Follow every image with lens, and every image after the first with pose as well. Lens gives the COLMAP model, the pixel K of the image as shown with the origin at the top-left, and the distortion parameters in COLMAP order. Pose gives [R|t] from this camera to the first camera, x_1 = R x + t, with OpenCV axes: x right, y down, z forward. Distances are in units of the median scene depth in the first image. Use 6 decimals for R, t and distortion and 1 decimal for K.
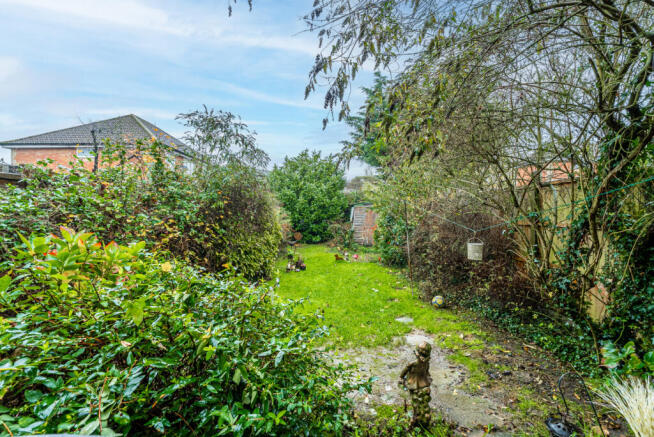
lens RADIAL K [[294.0, 0, 327.2], [0, 294.0, 217.9], [0, 0, 1]] dist [0.001934, 0.000259]
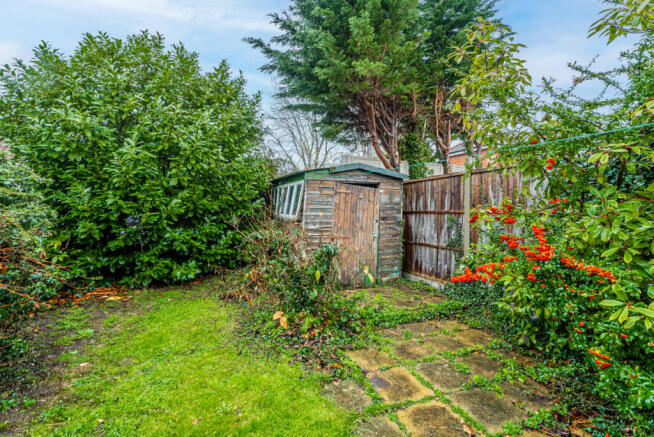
lens RADIAL K [[294.0, 0, 325.5], [0, 294.0, 215.5], [0, 0, 1]] dist [0.001934, 0.000259]
pose [[0.916137, 0.004879, 0.400835, -0.025469], [-0.008738, 0.999931, 0.007801, 0.002458], [-0.400769, -0.010649, 0.916117, 0.623013]]
